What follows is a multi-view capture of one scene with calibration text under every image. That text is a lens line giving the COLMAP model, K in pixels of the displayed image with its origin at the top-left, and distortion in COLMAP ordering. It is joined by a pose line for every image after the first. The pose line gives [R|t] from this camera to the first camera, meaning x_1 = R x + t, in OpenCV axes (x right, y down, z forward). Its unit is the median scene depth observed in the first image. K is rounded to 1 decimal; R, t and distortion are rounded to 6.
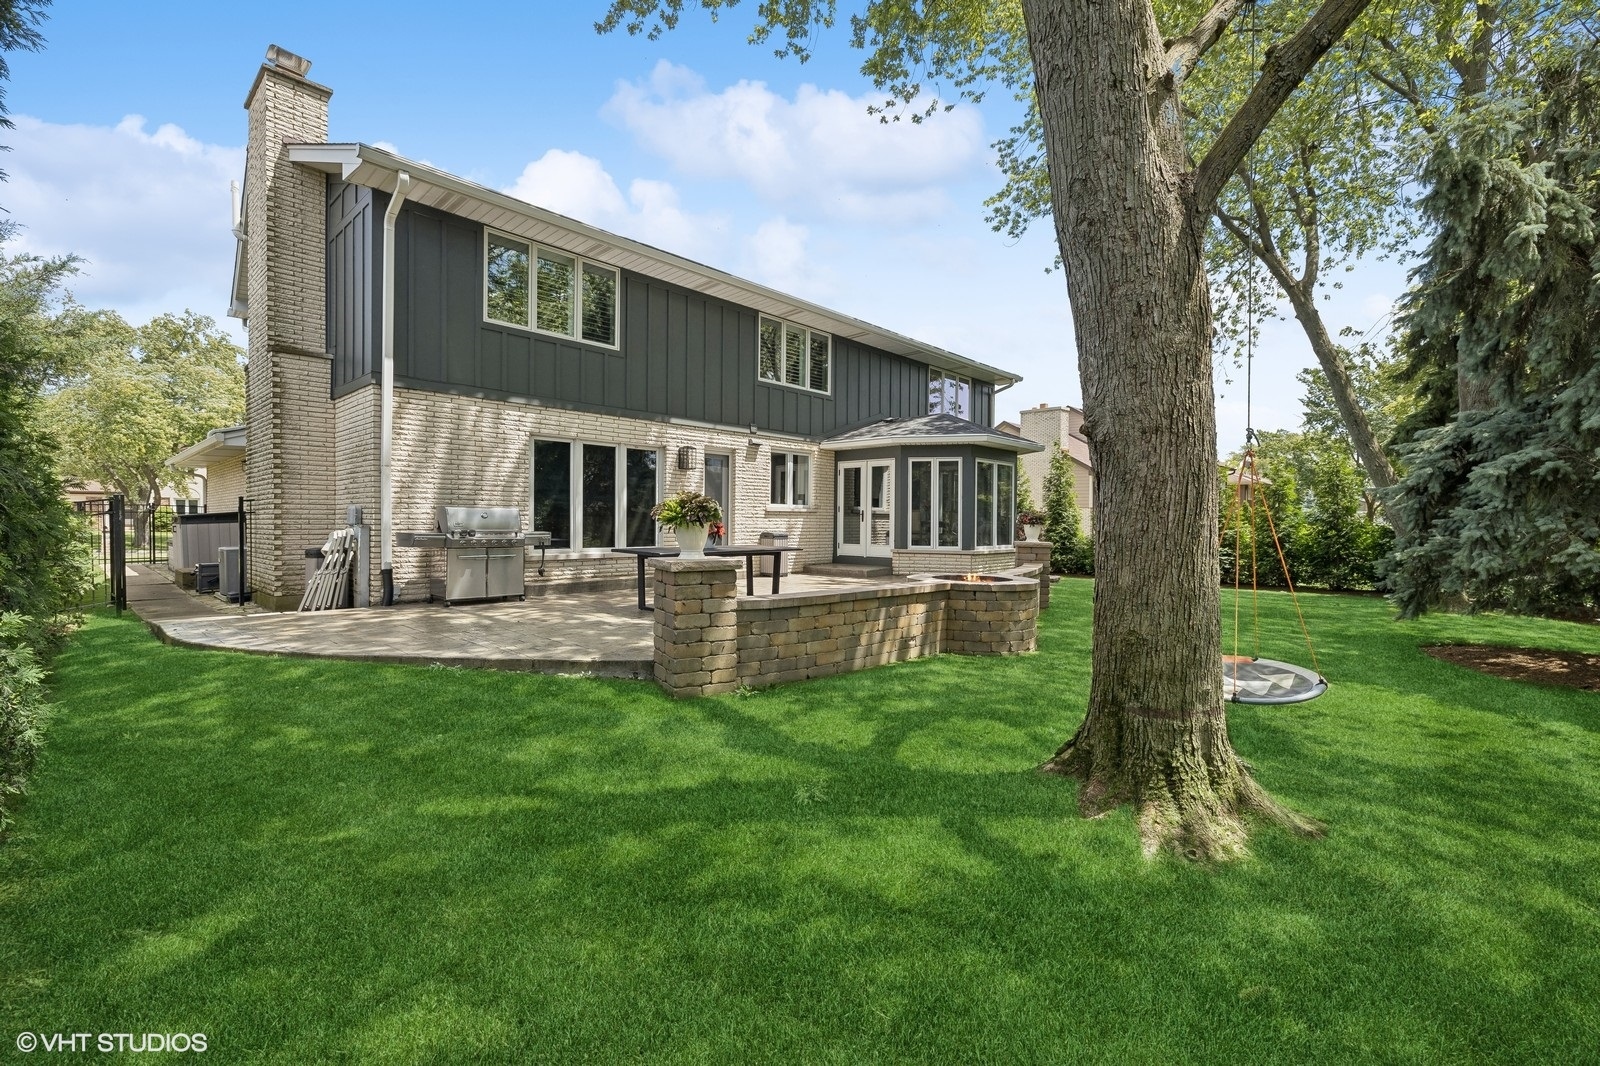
lens RADIAL K [[669.0, 0, 800.0], [0, 669.0, 533.0], [0, 0, 1]] dist [0.018633, 0.000093]
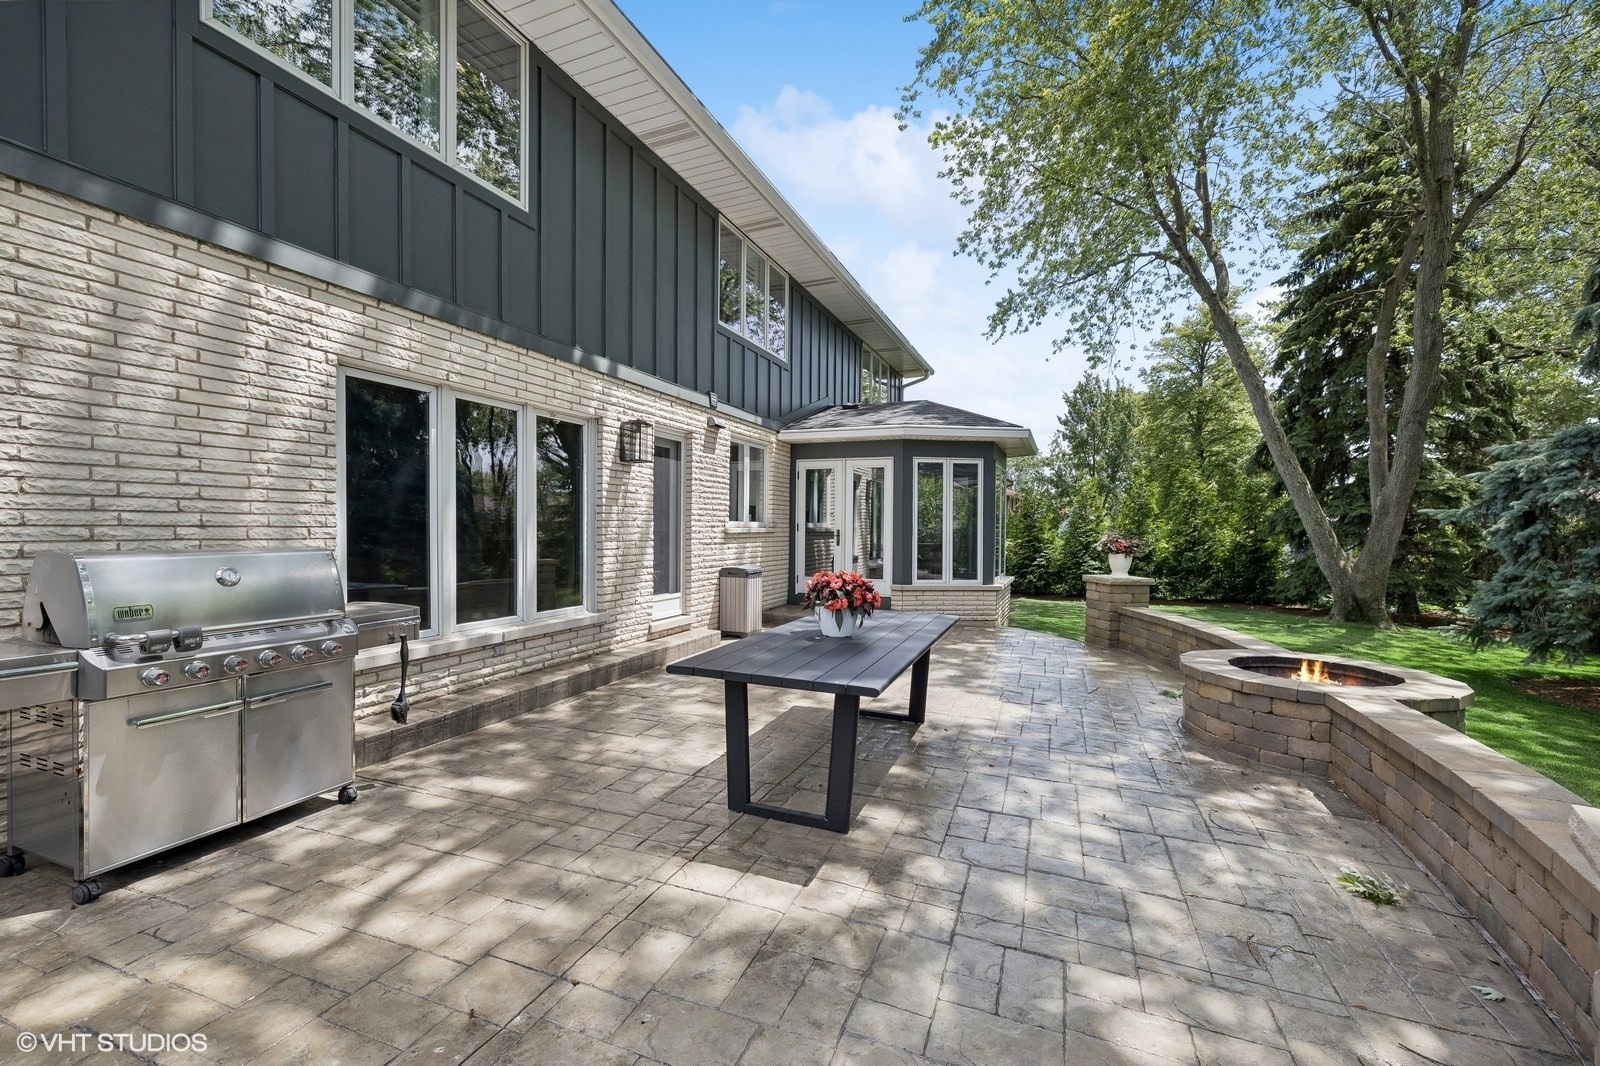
lens RADIAL K [[669.0, 0, 800.0], [0, 669.0, 533.0], [0, 0, 1]] dist [0.018633, 0.000093]
pose [[0.930099, -0.005286, 0.367271, -0.215995], [0.007850, 0.999954, -0.005489, -0.028650], [-0.367225, 0.007988, 0.930098, 0.383224]]
